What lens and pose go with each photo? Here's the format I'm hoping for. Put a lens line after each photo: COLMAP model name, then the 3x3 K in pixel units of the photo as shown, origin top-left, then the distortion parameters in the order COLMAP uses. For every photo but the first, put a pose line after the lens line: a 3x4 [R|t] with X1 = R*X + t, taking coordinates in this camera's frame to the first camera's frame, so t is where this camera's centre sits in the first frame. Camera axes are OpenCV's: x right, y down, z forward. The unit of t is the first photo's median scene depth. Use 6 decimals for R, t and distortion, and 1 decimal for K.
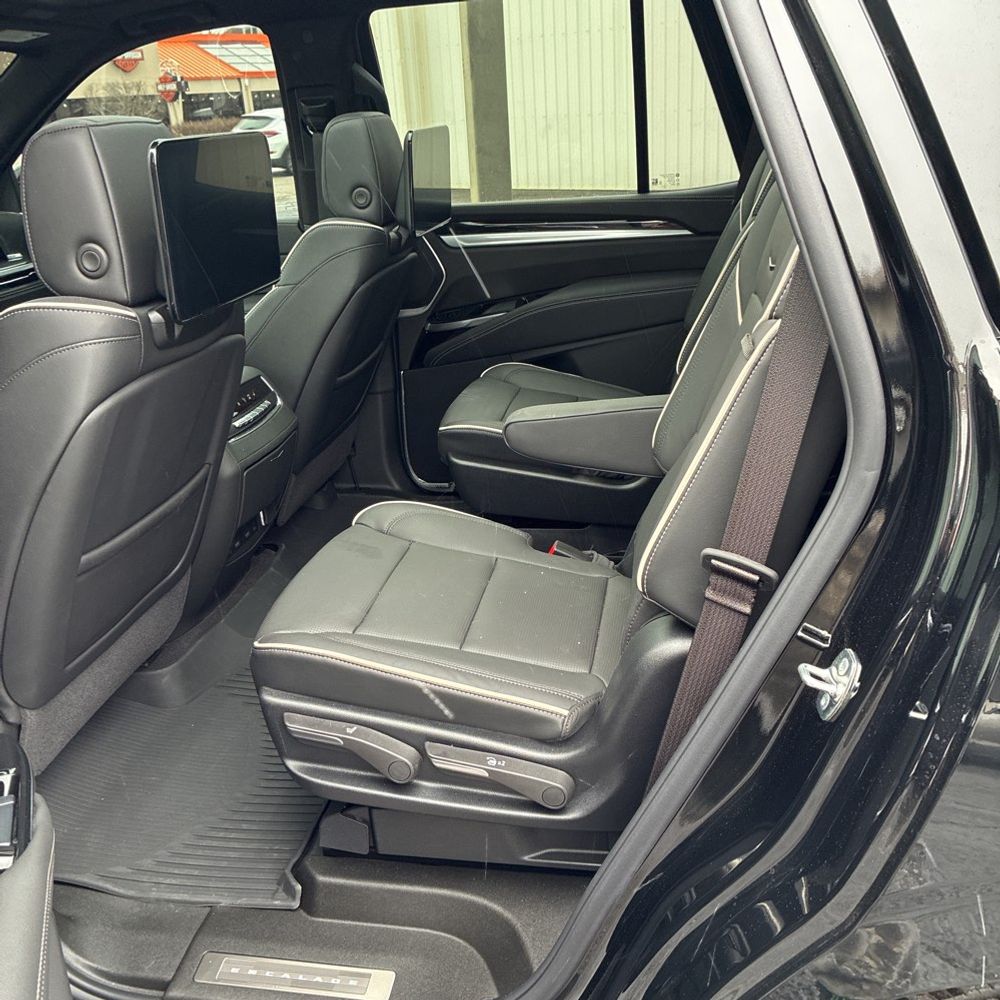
lens RADIAL K [[984.6, 0, 495.4], [0, 984.6, 503.7], [0, 0, 1]] dist [0.030480, -0.018685]
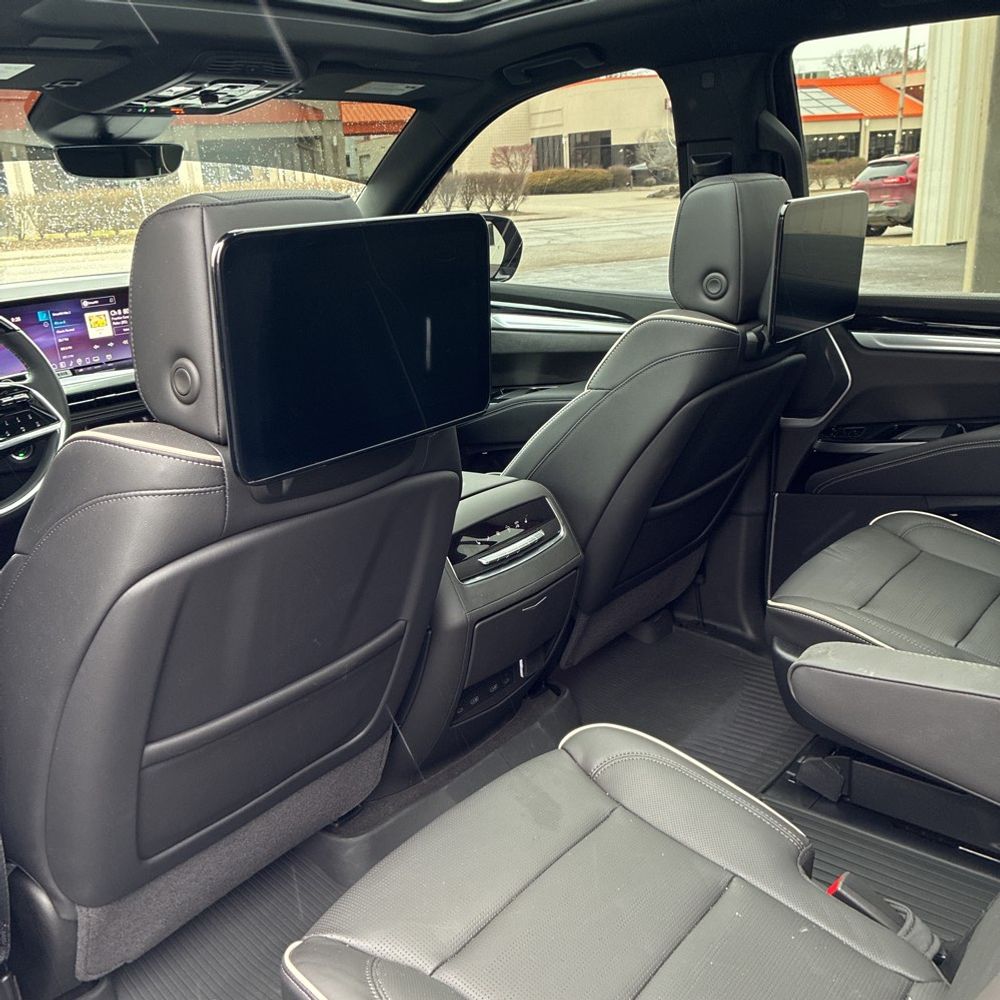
lens RADIAL K [[992.4, 0, 500.0], [0, 992.4, 500.0], [0, 0, 1]] dist [0.022793, -0.000930]
pose [[0.879637, 0.163575, -0.446633, 0.083461], [-0.183519, 0.983015, -0.001419, -0.111045], [0.438815, 0.083213, 0.894716, 0.245346]]
